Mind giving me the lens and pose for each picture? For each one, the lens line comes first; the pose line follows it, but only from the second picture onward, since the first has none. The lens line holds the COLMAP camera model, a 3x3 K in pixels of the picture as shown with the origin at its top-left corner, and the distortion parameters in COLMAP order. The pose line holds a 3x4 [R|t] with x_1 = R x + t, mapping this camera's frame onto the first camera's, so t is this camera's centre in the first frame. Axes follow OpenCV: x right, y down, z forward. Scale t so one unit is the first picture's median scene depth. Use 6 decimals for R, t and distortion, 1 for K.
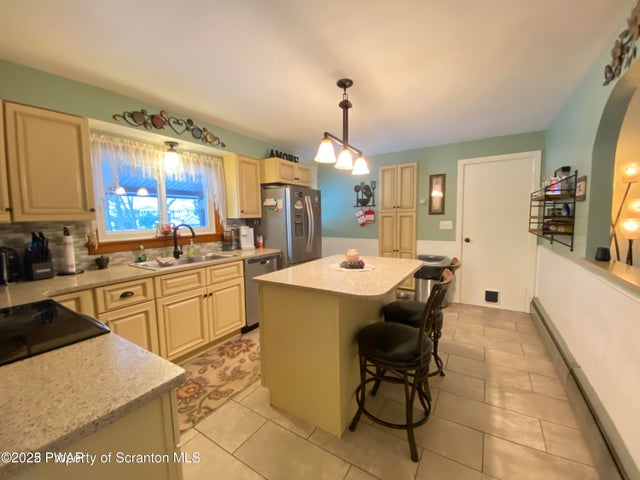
lens RADIAL K [[258.0, 0, 320.0], [0, 258.0, 240.0], [0, 0, 1]] dist [0.030810, -0.033777]
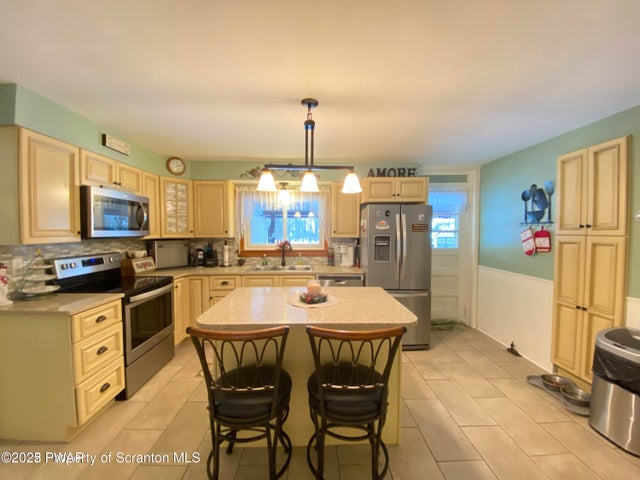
lens RADIAL K [[258.0, 0, 320.0], [0, 258.0, 240.0], [0, 0, 1]] dist [0.030810, -0.033777]
pose [[0.545317, 0.049453, -0.836770, 0.540285], [-0.082520, 0.996576, 0.005121, -0.069585], [0.834158, 0.066258, 0.547530, 0.320845]]
